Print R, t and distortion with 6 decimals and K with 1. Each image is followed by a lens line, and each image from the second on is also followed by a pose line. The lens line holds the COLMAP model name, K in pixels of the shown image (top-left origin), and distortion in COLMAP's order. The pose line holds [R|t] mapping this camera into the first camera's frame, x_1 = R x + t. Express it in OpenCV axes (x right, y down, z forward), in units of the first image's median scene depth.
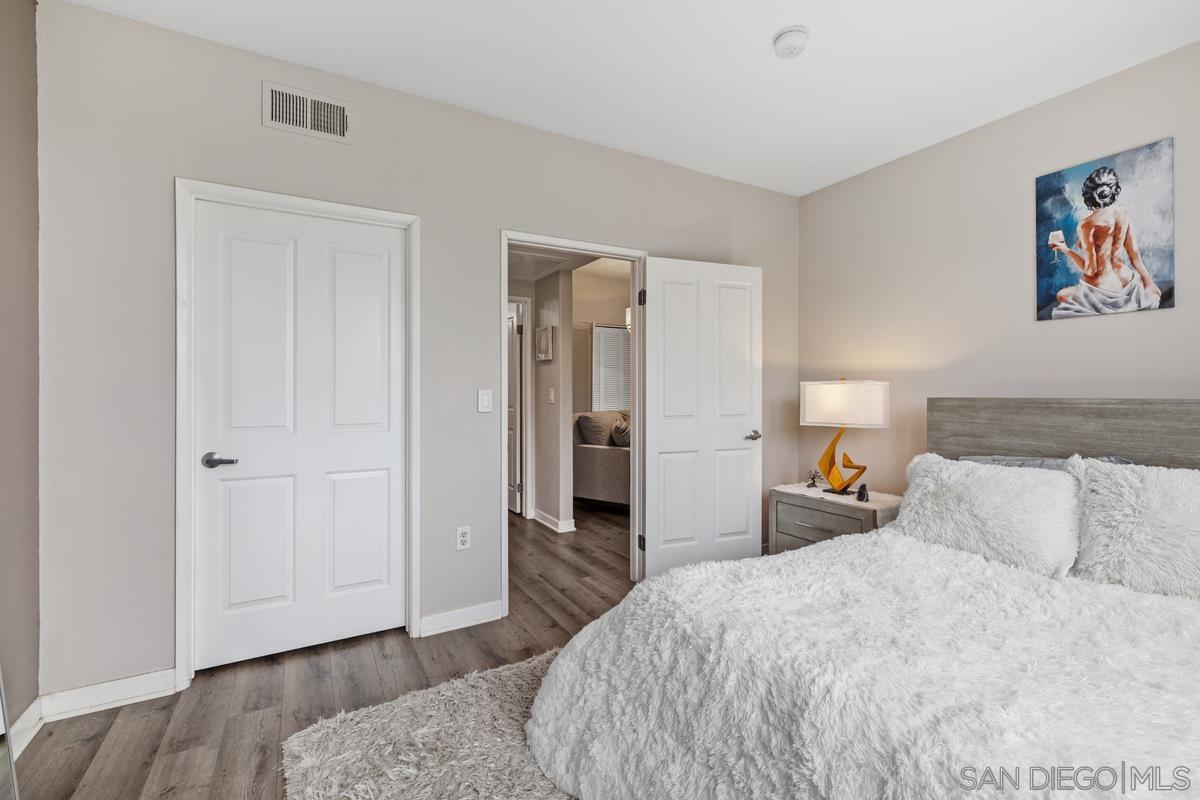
lens RADIAL K [[525.7, 0, 602.2], [0, 525.7, 382.5], [0, 0, 1]] dist [0.004742, -0.000440]
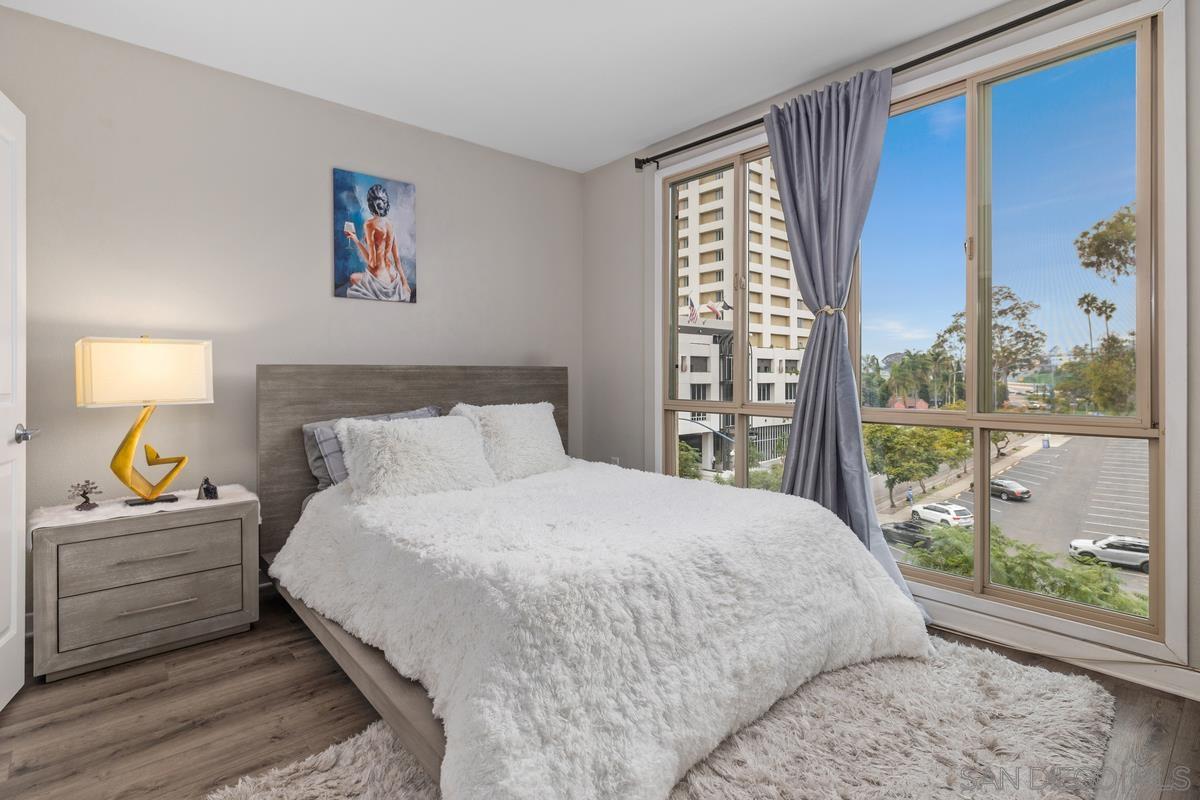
lens RADIAL K [[583.4, 0, 600.9], [0, 583.4, 377.7], [0, 0, 1]] dist [-0.001125, 0.000105]
pose [[-0.199923, 0.000033, 0.979812, -0.519073], [-0.010281, 0.999945, -0.002132, 0.053874], [-0.979758, -0.010500, -0.199911, 0.724984]]
